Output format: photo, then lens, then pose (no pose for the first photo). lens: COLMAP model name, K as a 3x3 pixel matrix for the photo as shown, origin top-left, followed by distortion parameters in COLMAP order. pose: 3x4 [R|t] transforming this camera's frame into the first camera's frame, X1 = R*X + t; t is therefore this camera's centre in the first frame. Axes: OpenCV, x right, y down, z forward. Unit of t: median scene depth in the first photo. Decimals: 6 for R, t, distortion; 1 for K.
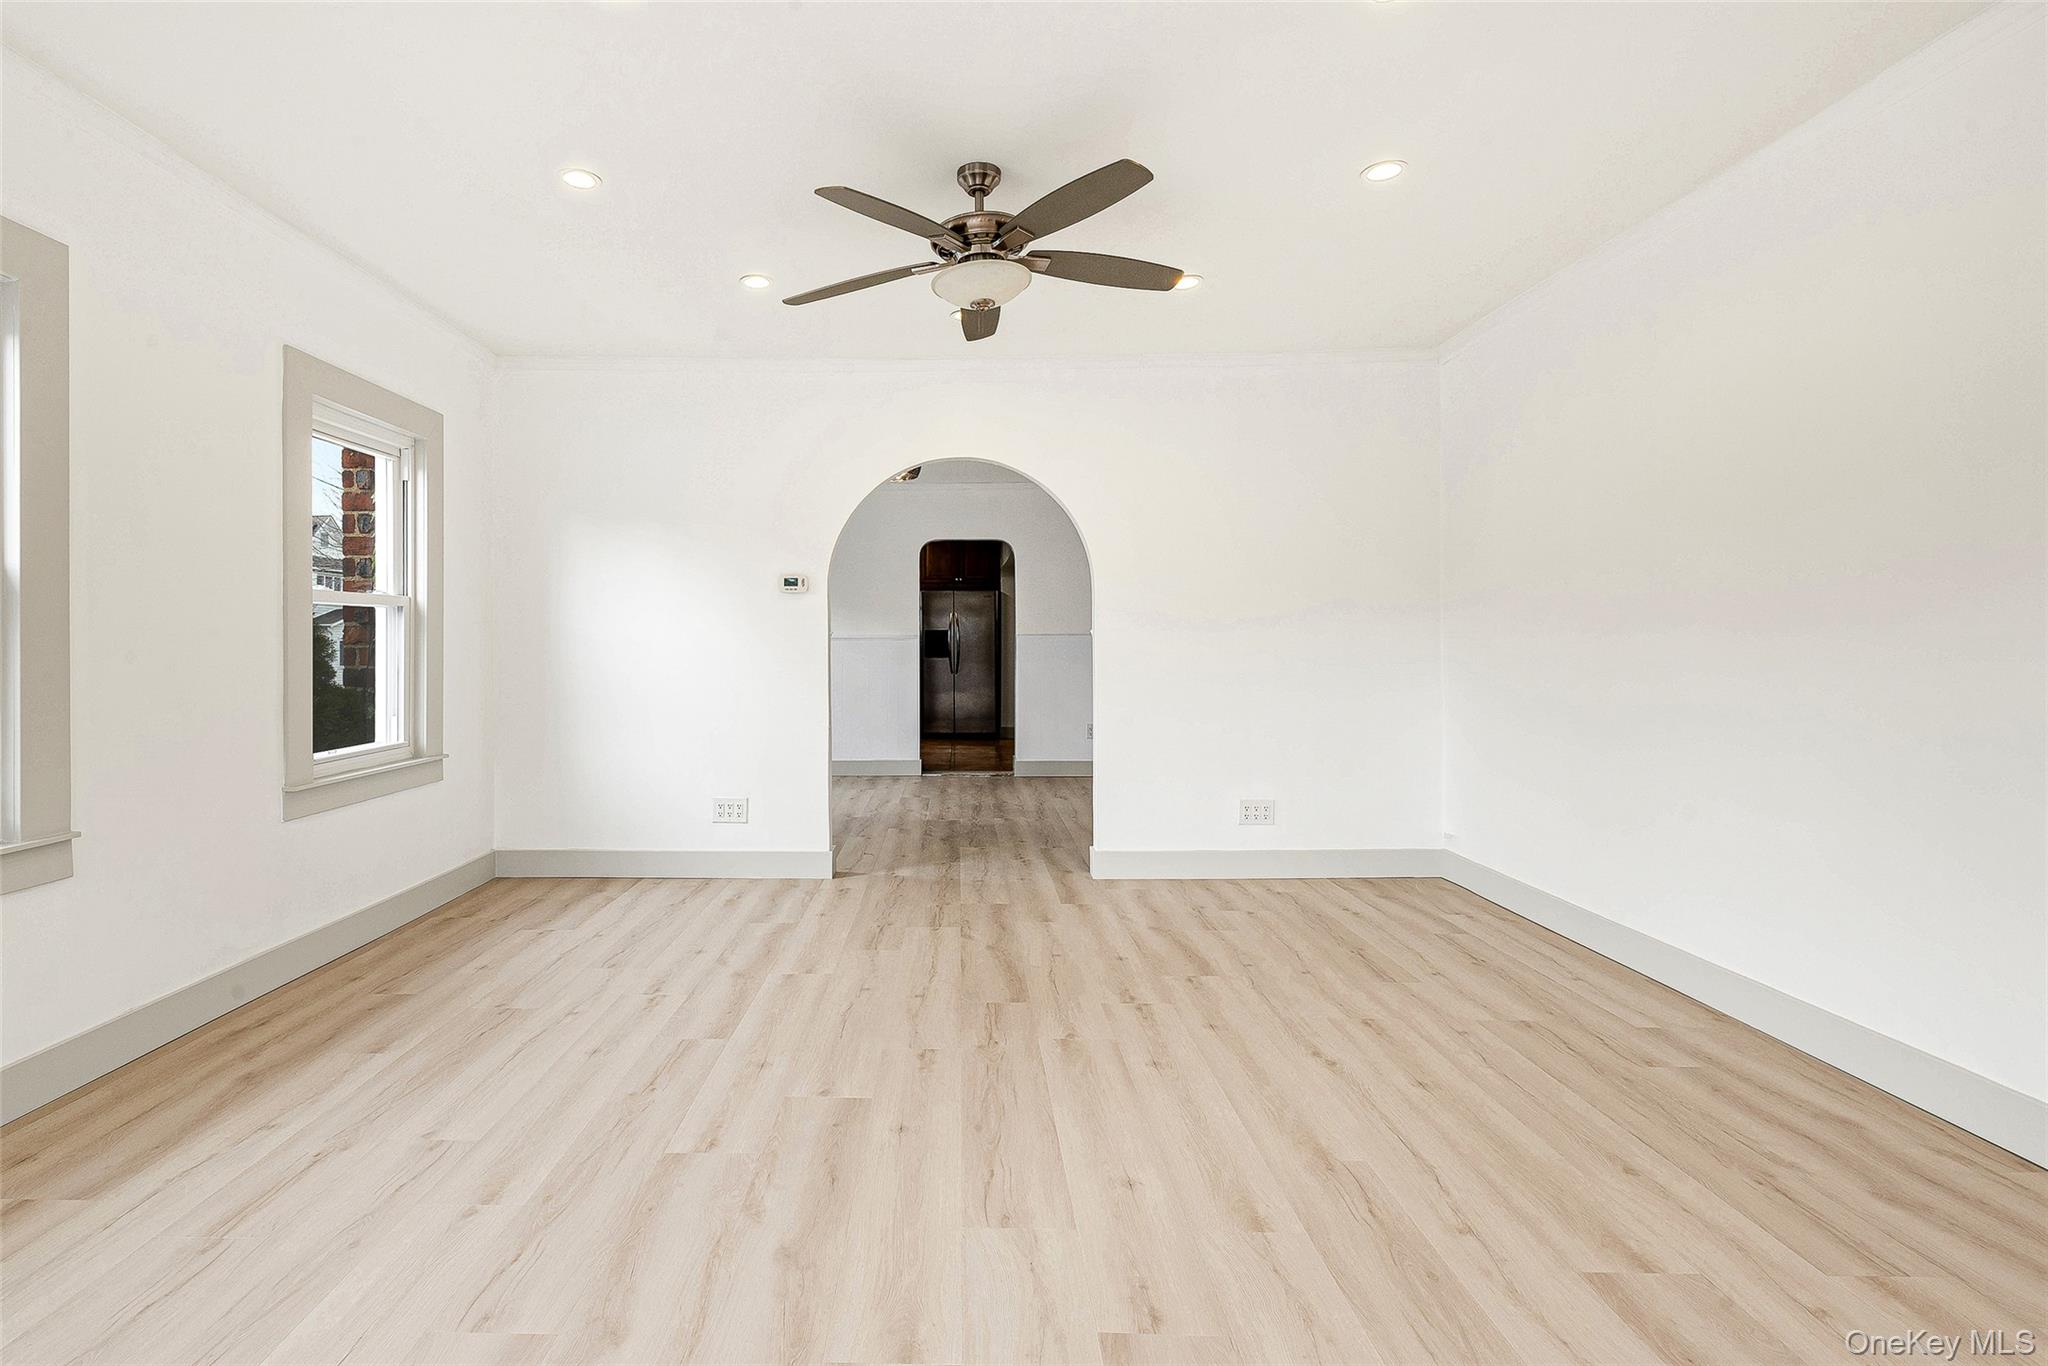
lens RADIAL K [[1030.4, 0, 1005.2], [0, 1030.4, 641.9], [0, 0, 1]] dist [0.014890, -0.011362]
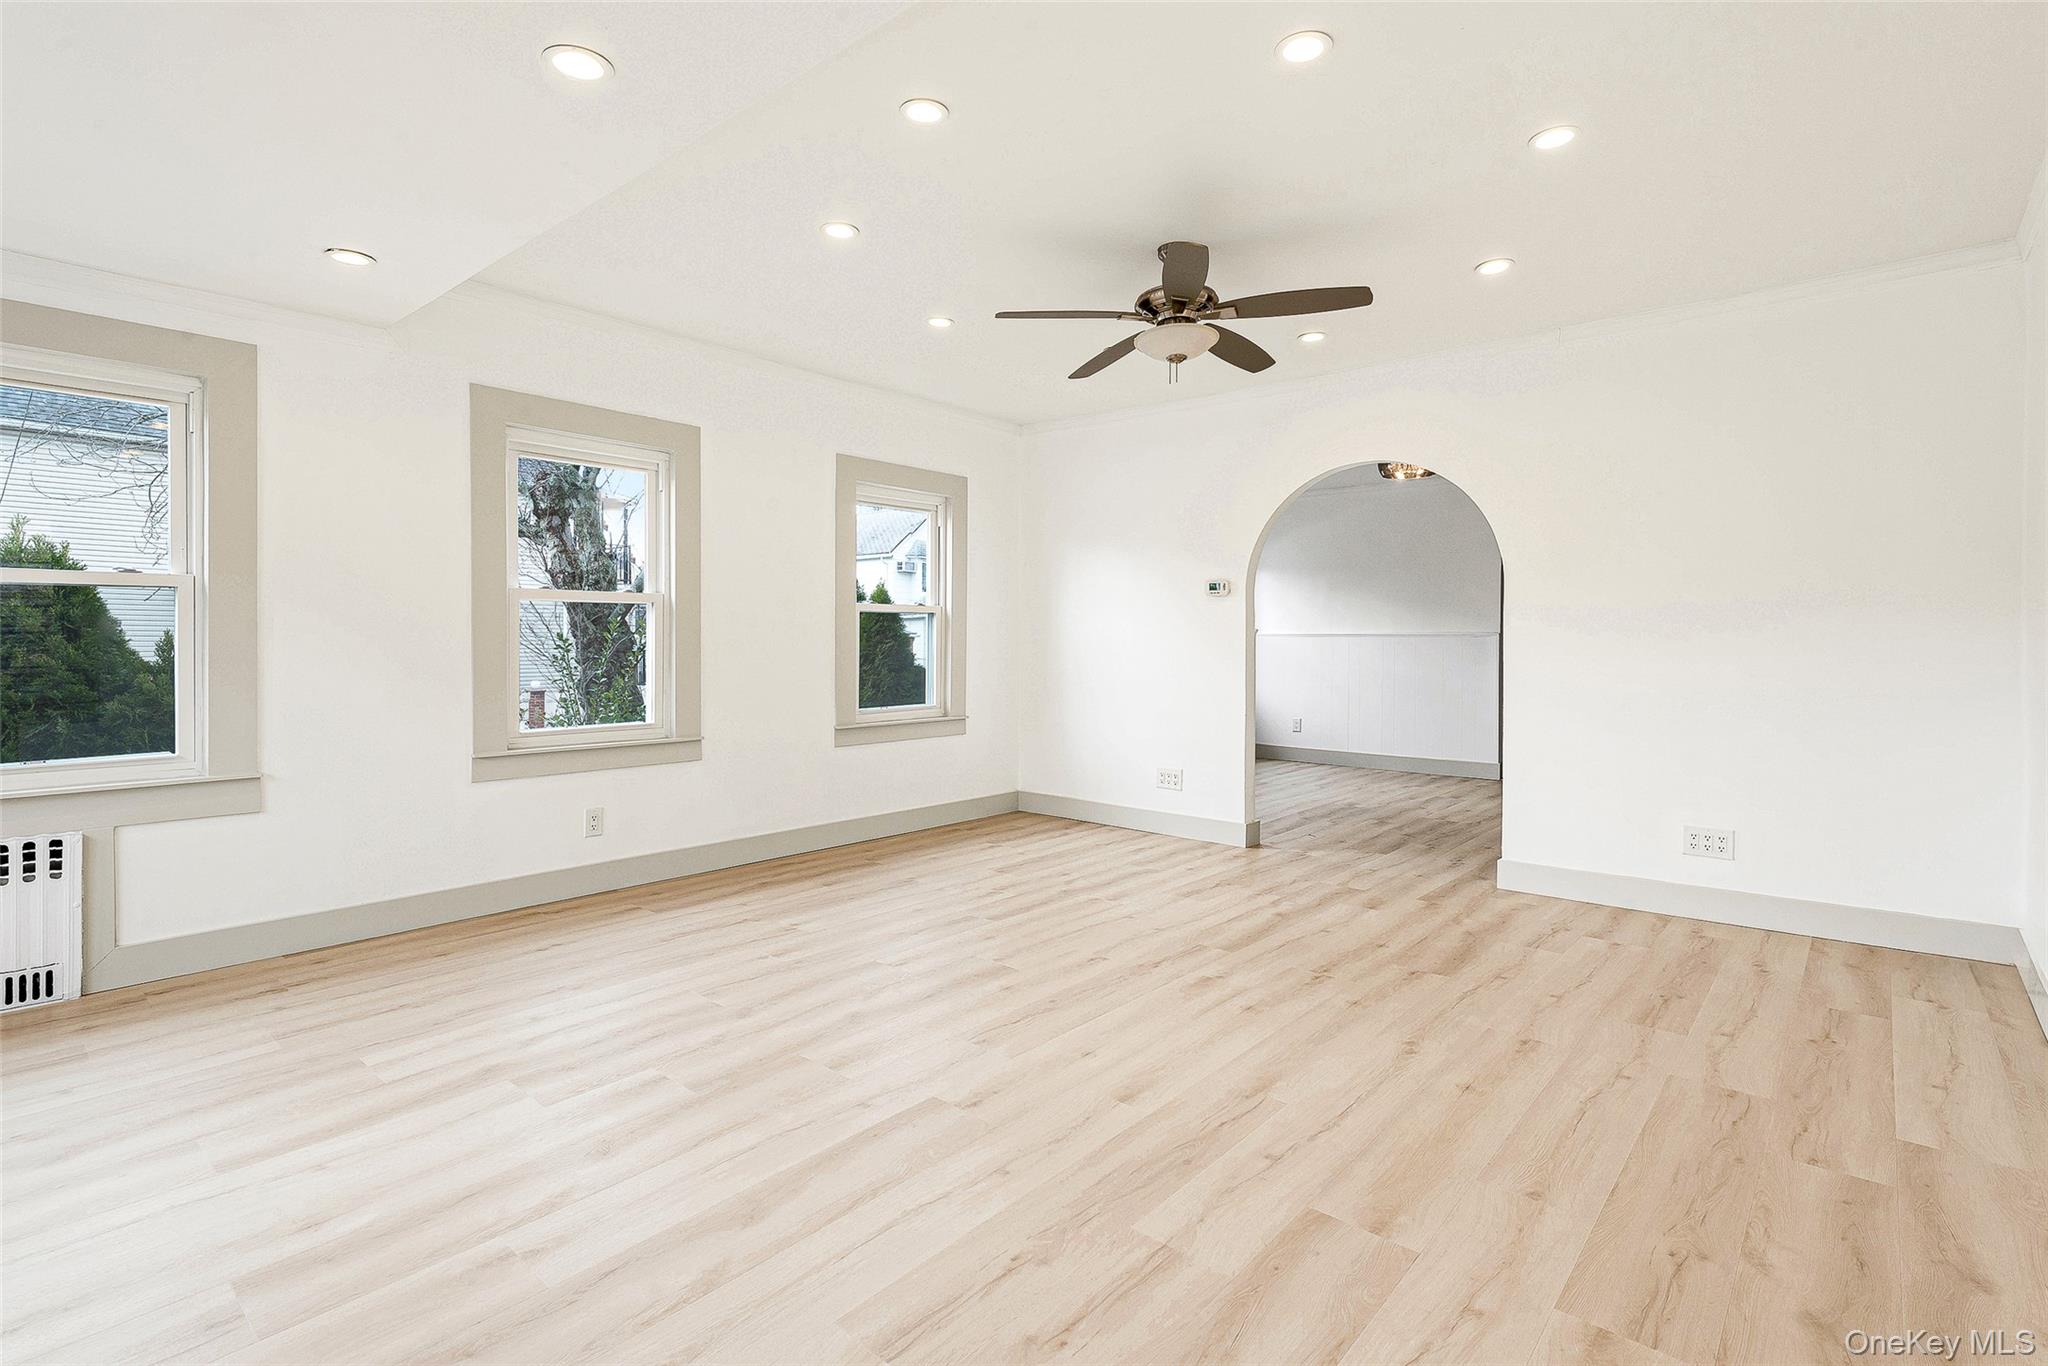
lens RADIAL K [[1030.4, 0, 1005.2], [0, 1030.4, 641.9], [0, 0, 1]] dist [0.014890, -0.011362]
pose [[0.744120, 0.007560, -0.668004, 0.632033], [-0.004808, 0.999971, 0.005961, -0.002877], [0.668029, -0.001225, 0.744134, -0.027977]]
